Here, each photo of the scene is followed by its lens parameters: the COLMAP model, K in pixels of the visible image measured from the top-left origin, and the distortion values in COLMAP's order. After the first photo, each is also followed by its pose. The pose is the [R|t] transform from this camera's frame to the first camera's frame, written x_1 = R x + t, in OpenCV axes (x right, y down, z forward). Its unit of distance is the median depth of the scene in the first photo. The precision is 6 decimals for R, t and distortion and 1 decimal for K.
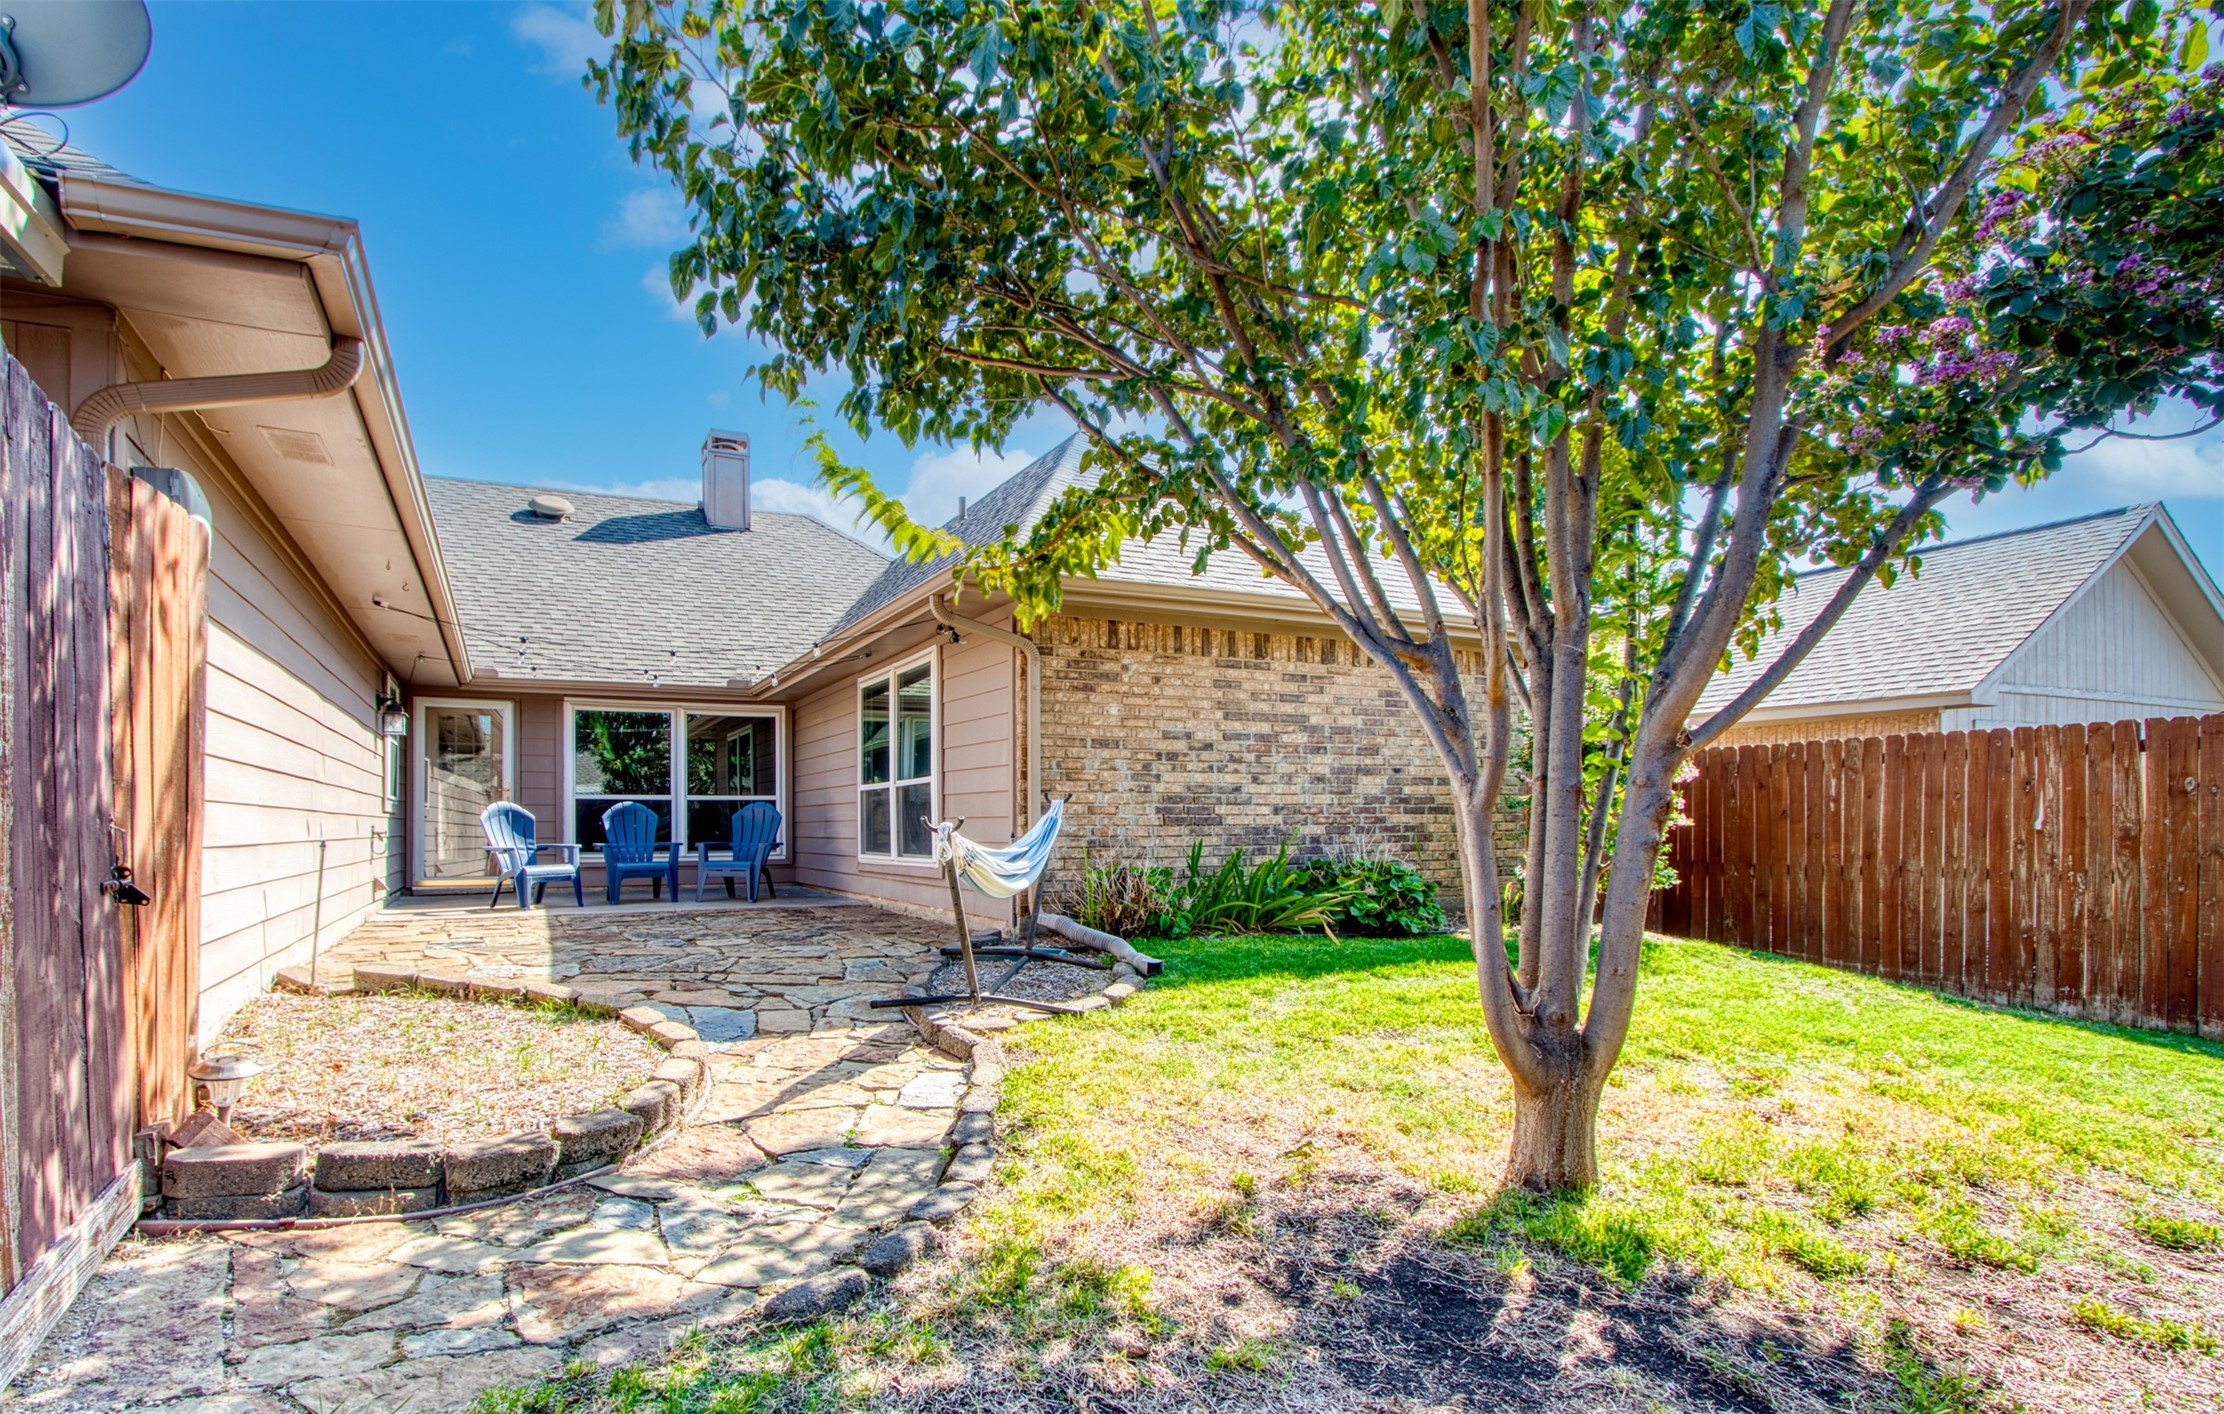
lens RADIAL K [[1174.4, 0, 1119.2], [0, 1174.4, 828.9], [0, 0, 1]] dist [-0.001980, 0.000225]
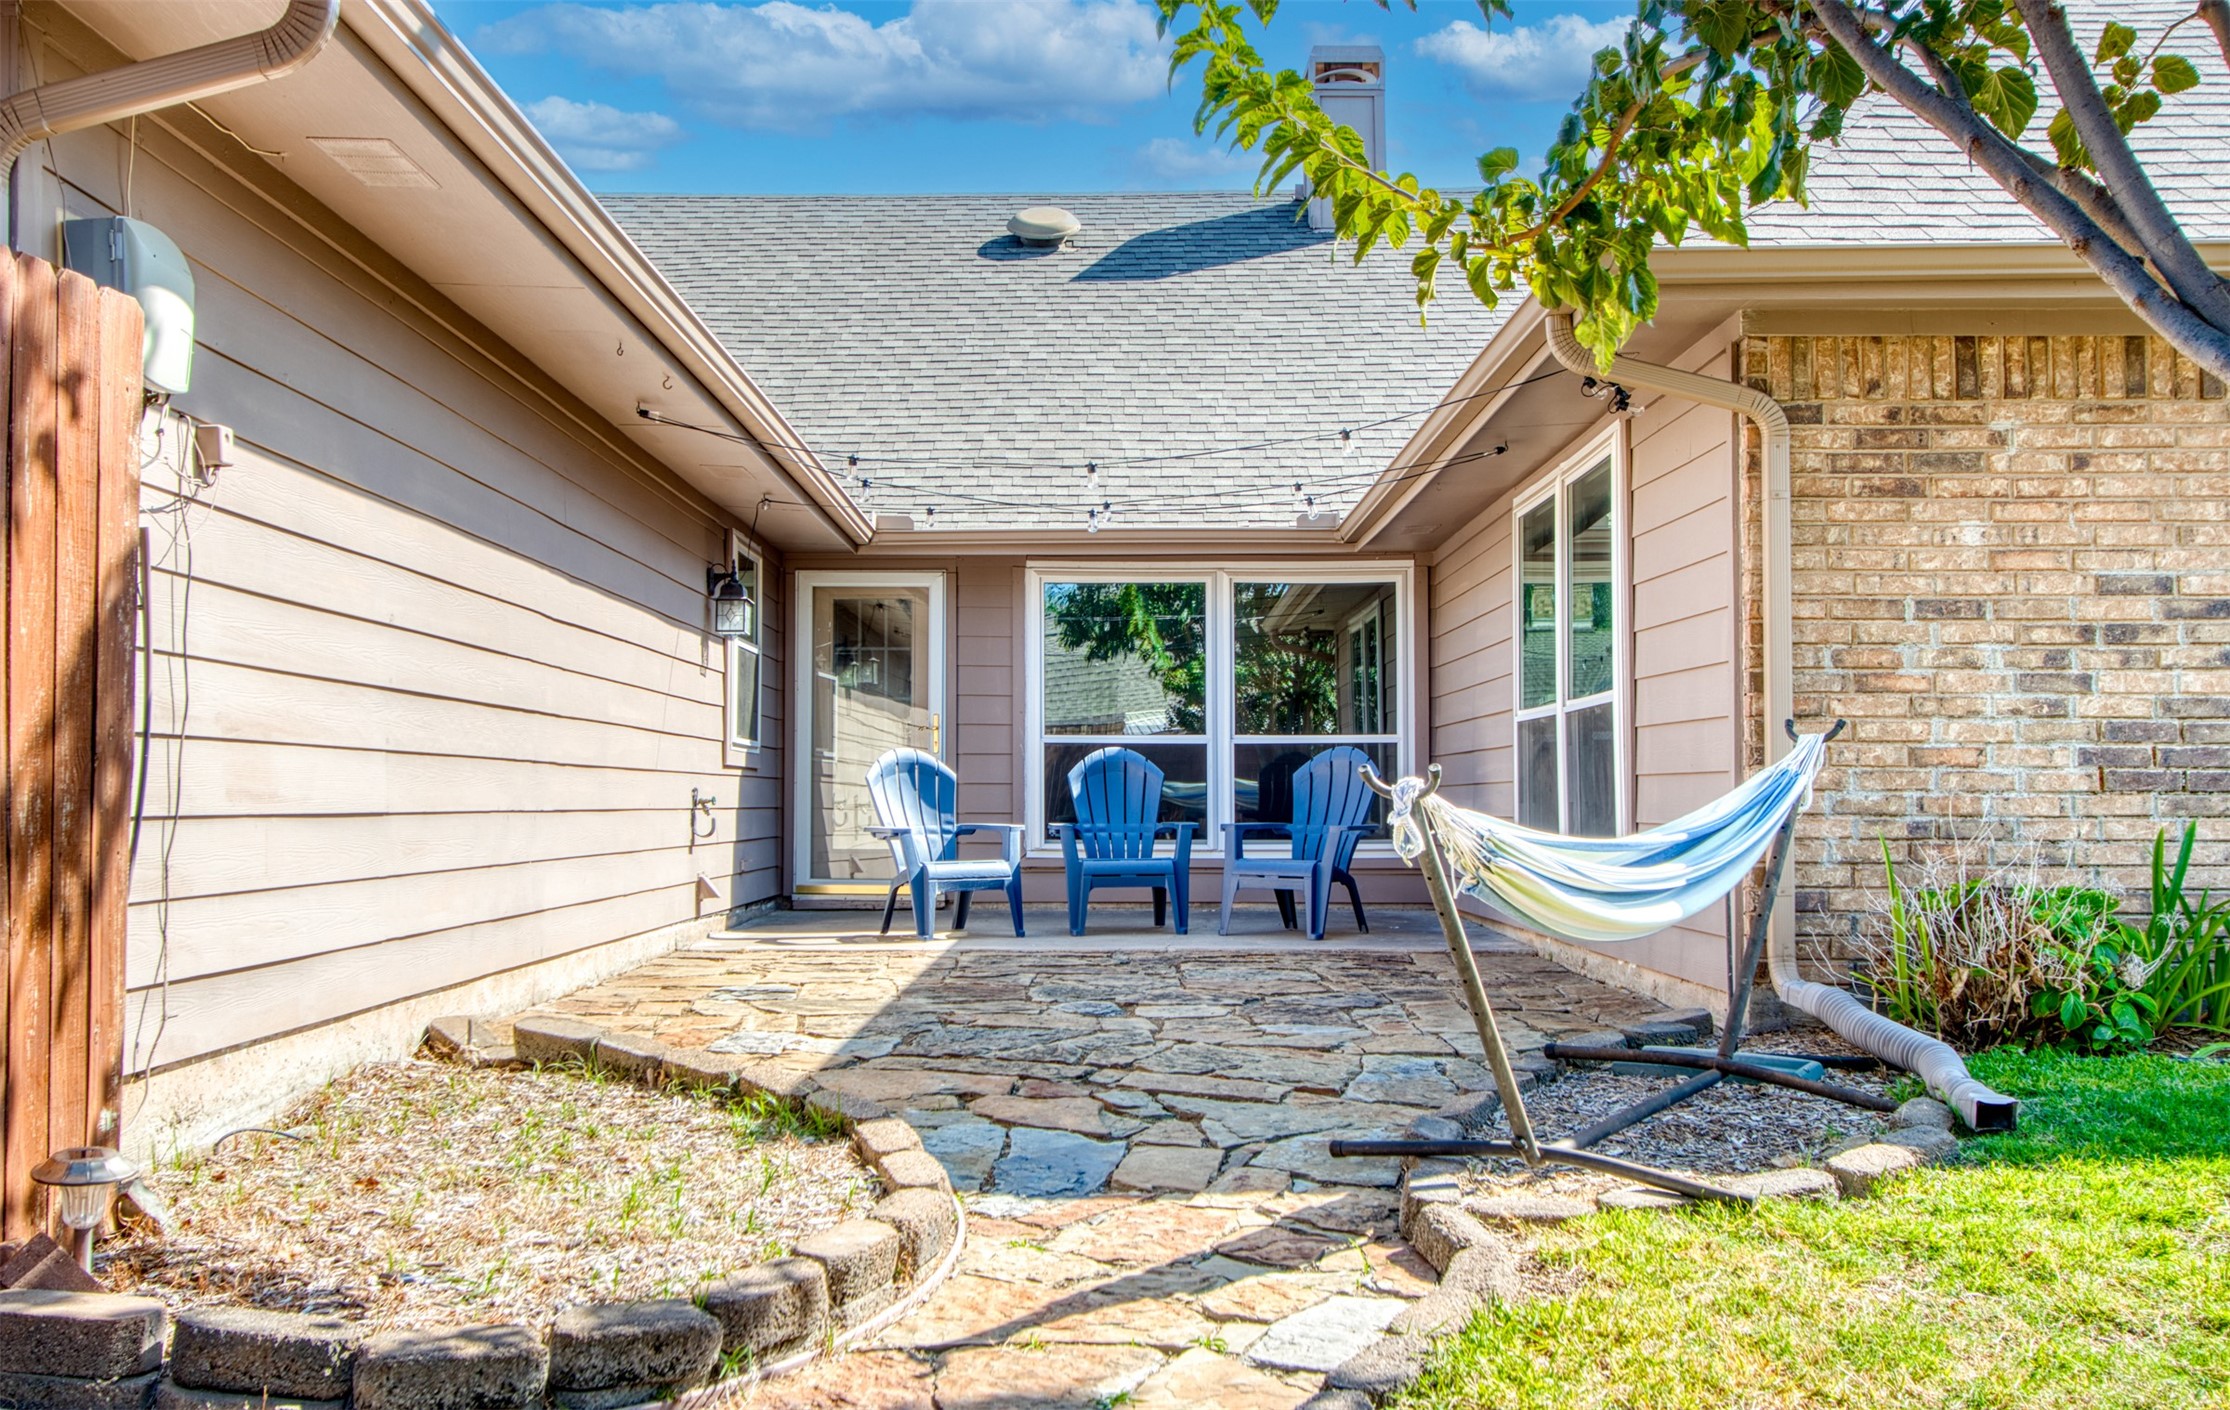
lens RADIAL K [[2337.2, 0, 1112.6], [0, 2337.2, 708.1], [0, 0, 1]] dist [0.025255, 0.000000]
pose [[0.887597, -0.012698, -0.460446, 0.113900], [-0.006515, 0.999174, -0.040113, 0.003293], [0.460575, 0.038604, 0.886781, 0.054401]]
